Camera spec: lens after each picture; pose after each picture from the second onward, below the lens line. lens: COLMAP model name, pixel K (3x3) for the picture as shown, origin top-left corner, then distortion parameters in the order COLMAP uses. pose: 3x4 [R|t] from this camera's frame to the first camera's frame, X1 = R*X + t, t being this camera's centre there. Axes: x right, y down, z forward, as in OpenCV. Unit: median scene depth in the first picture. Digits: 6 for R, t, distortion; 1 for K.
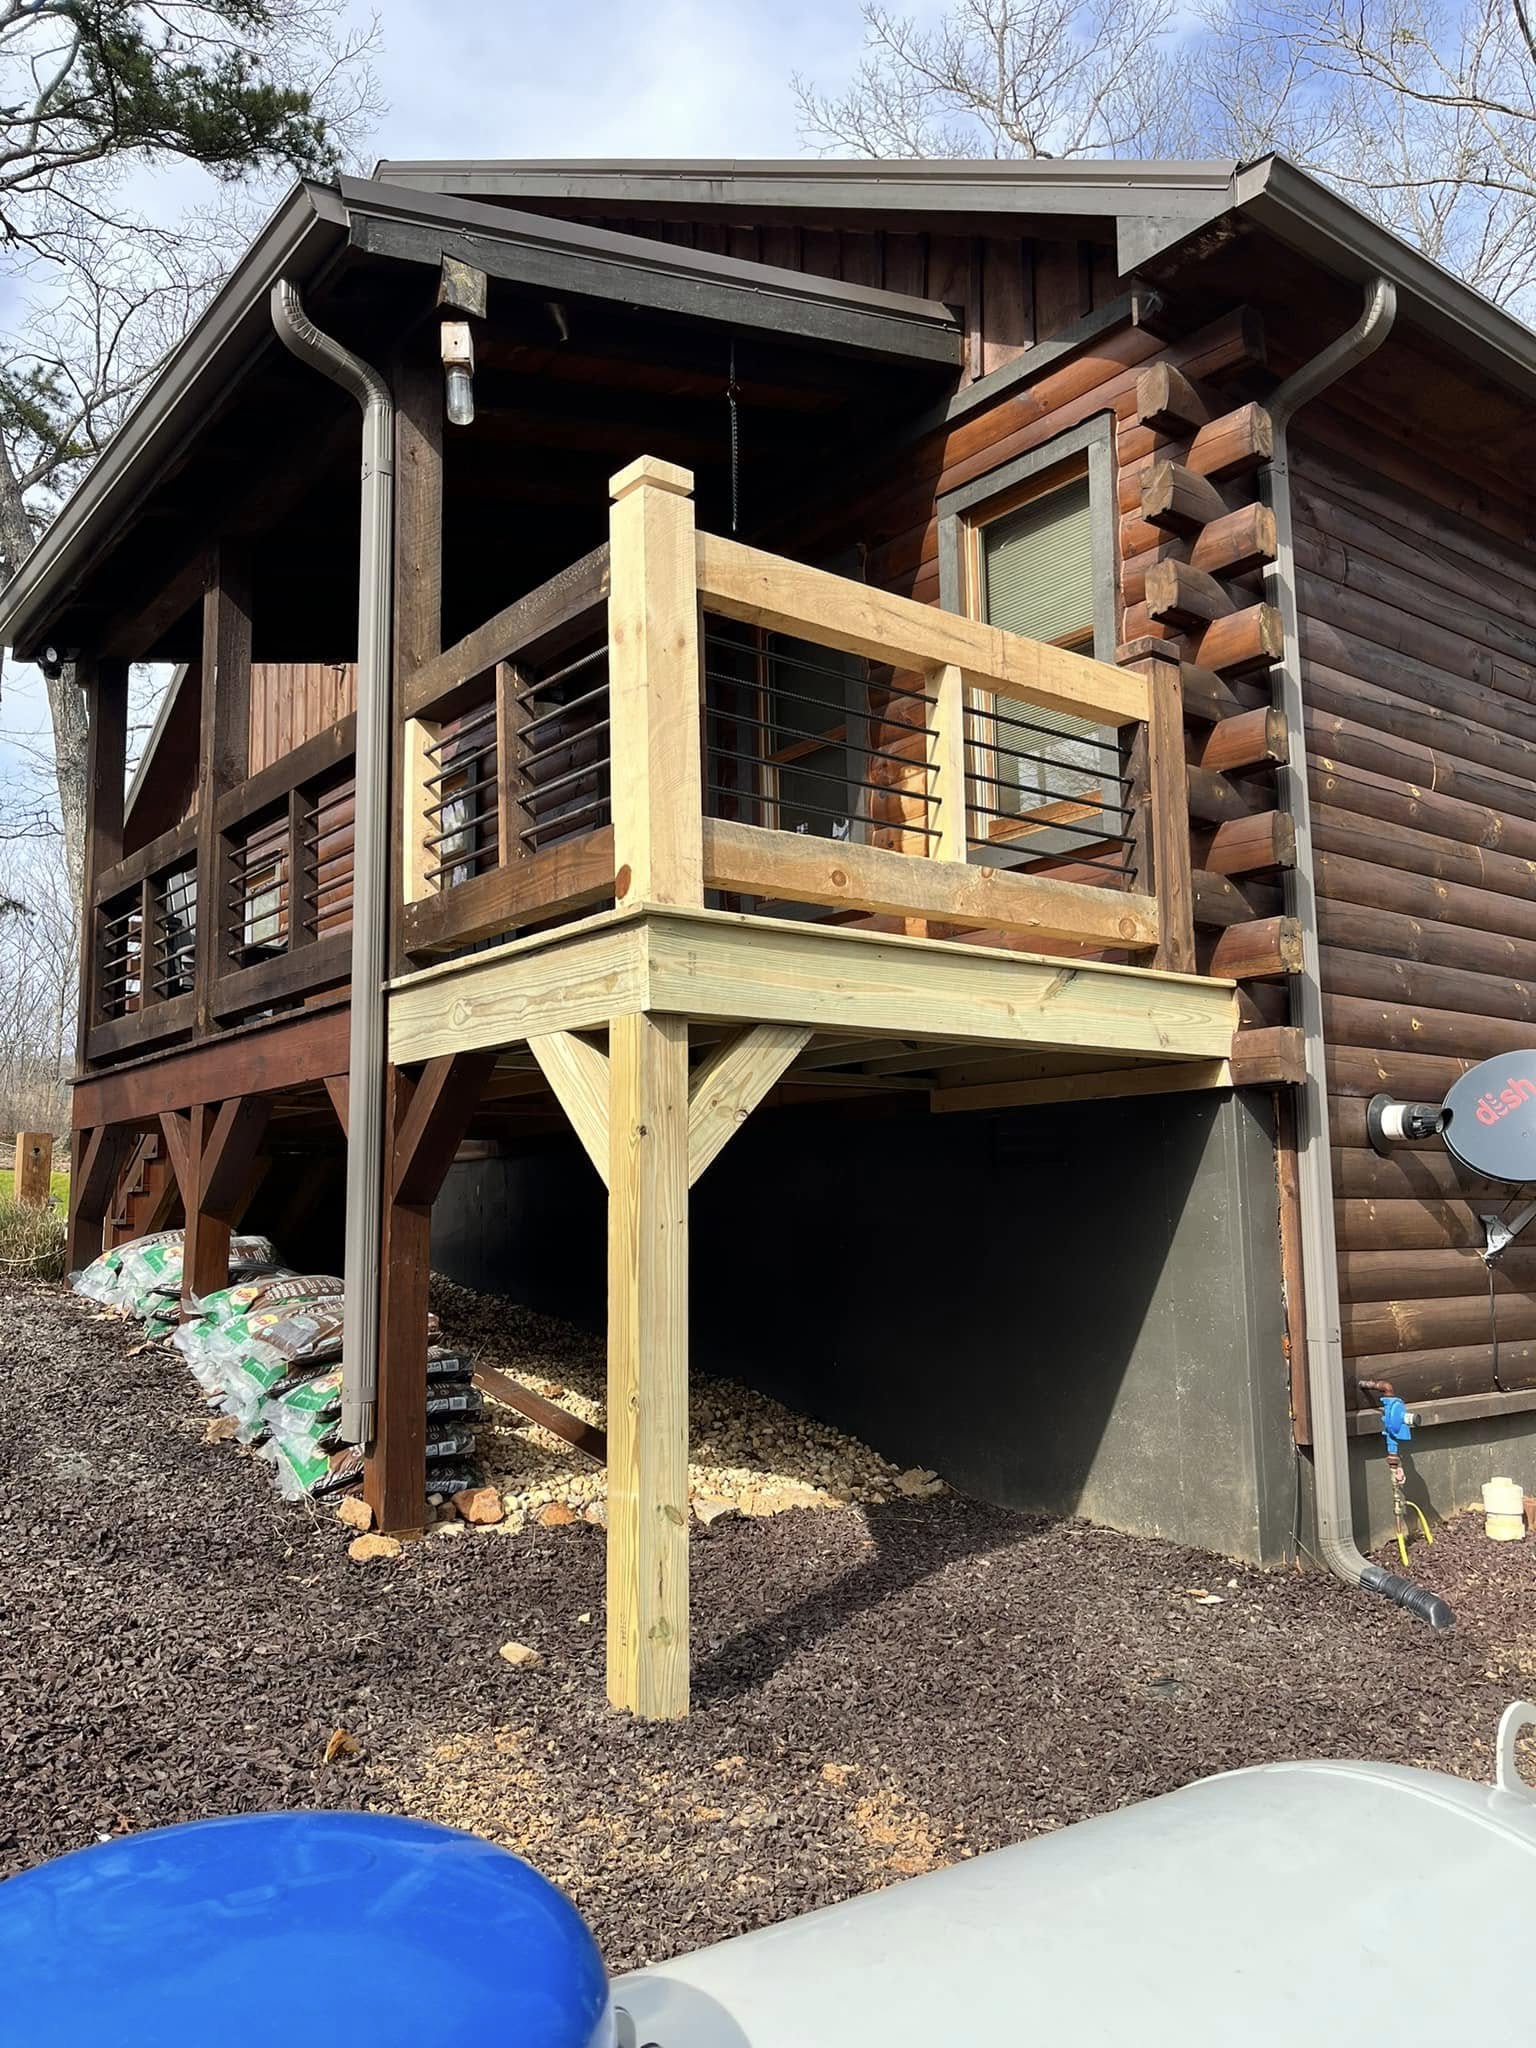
lens RADIAL K [[1529.6, 0, 768.0], [0, 1529.6, 1024.0], [0, 0, 1]] dist [0.031235, 0.000700]
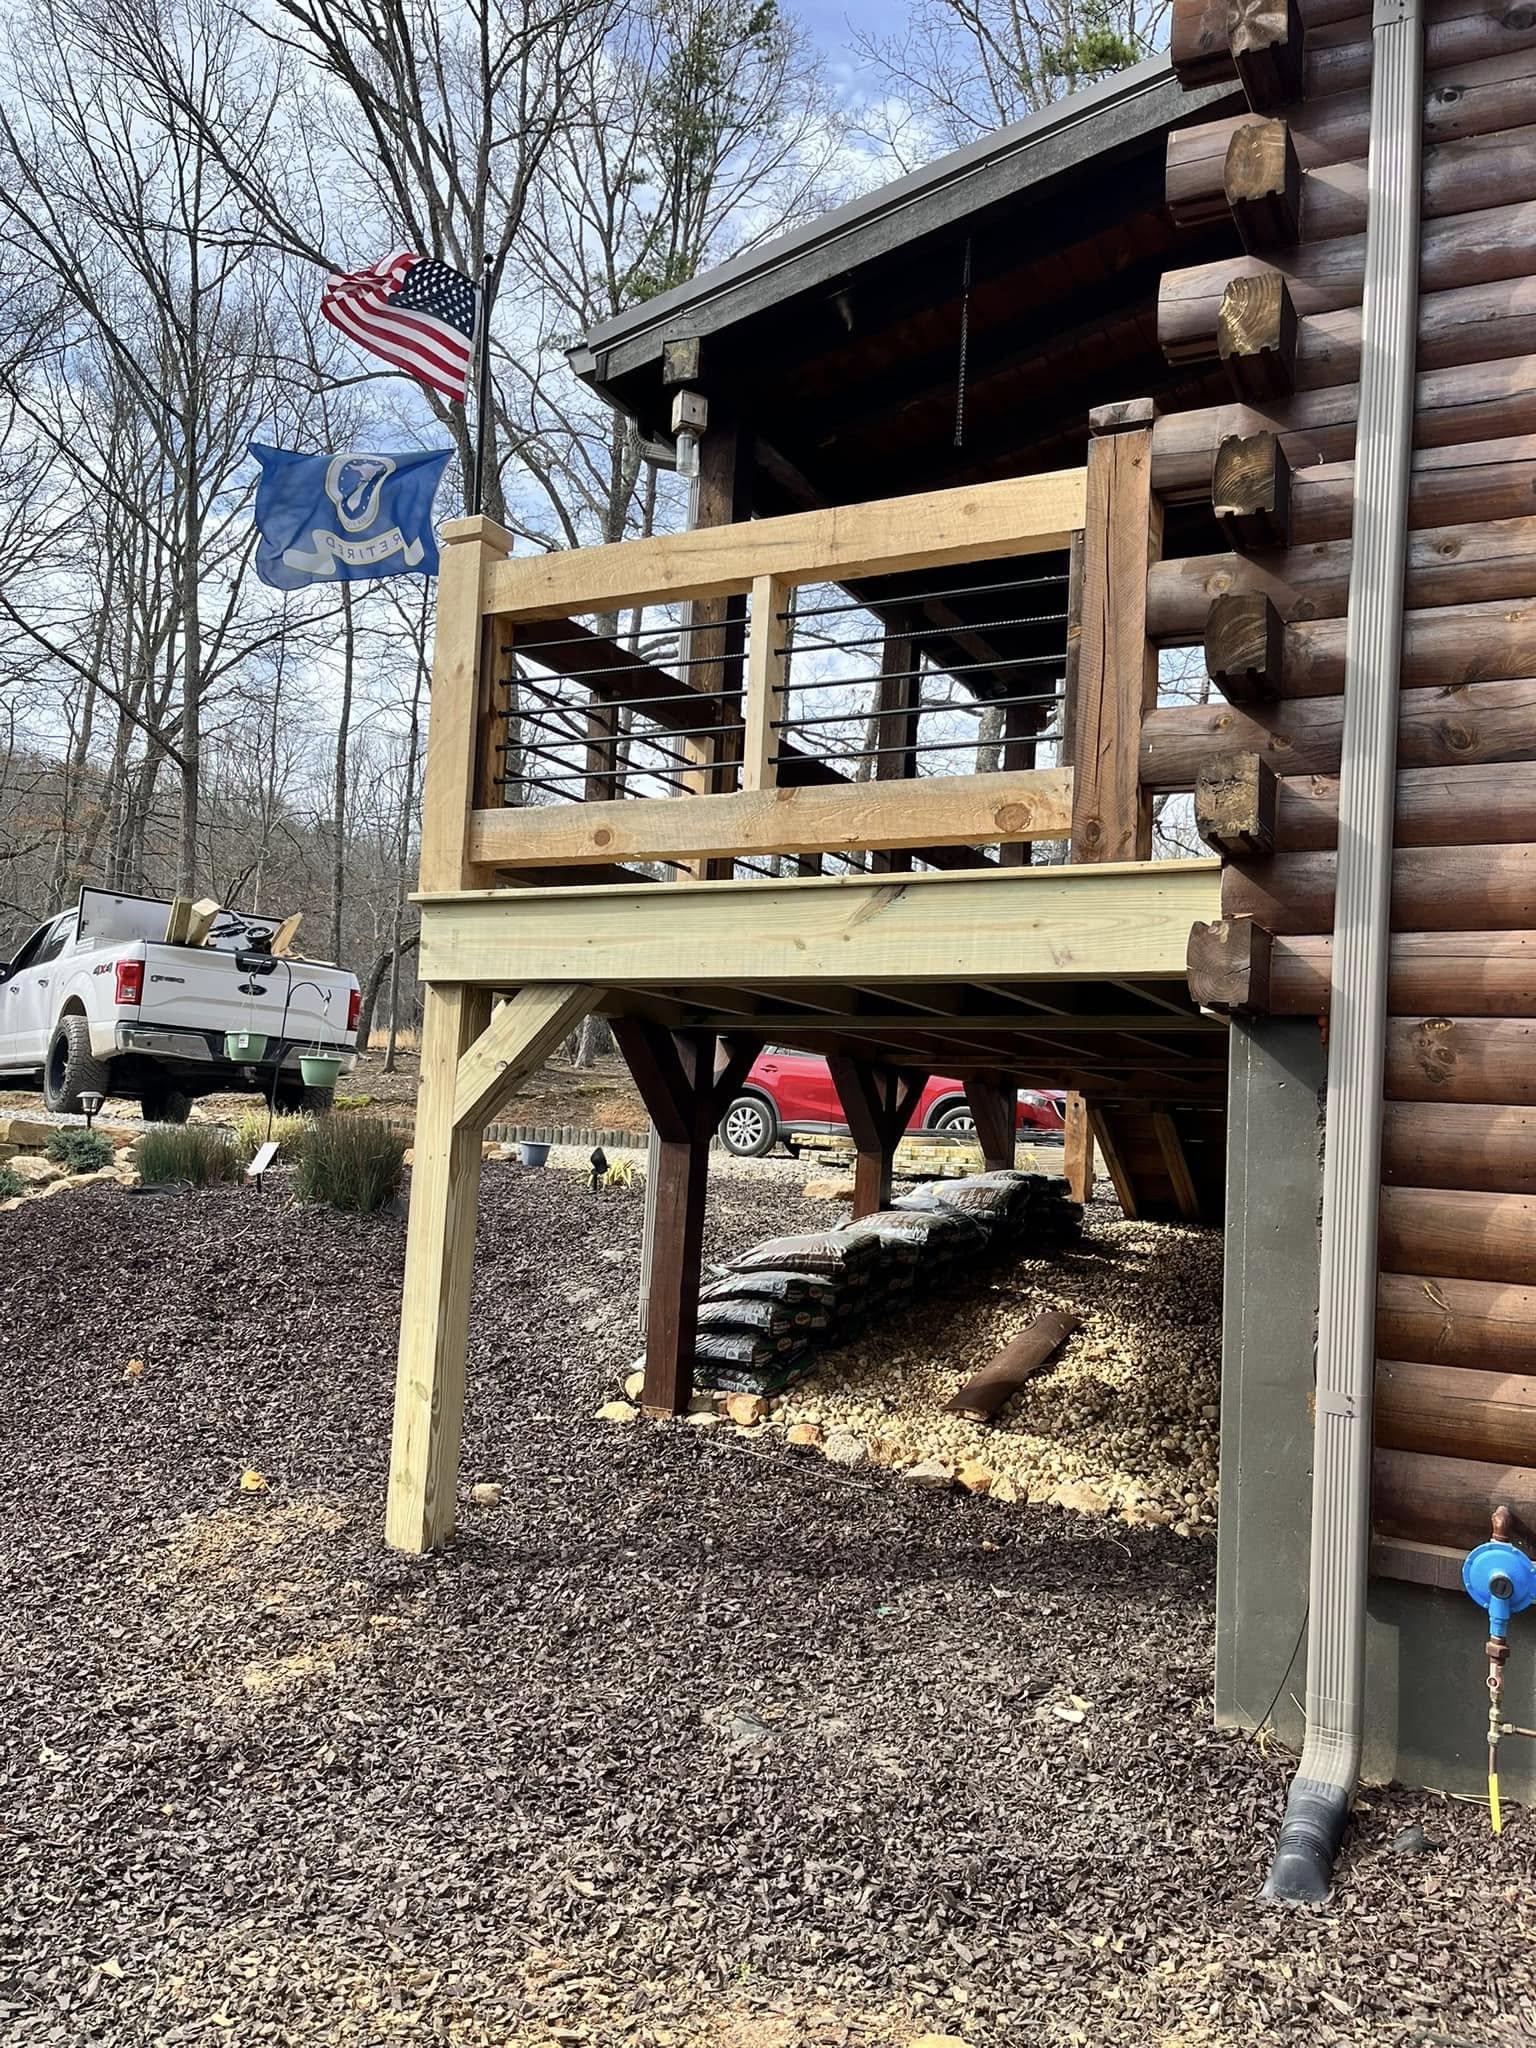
lens RADIAL K [[1529.6, 0, 768.0], [0, 1529.6, 1024.0], [0, 0, 1]] dist [0.031235, 0.000700]
pose [[0.432042, -0.044411, -0.900759, 1.024957], [0.056913, 0.998139, -0.021915, 0.060316], [0.900056, -0.041797, 0.433765, 0.647286]]
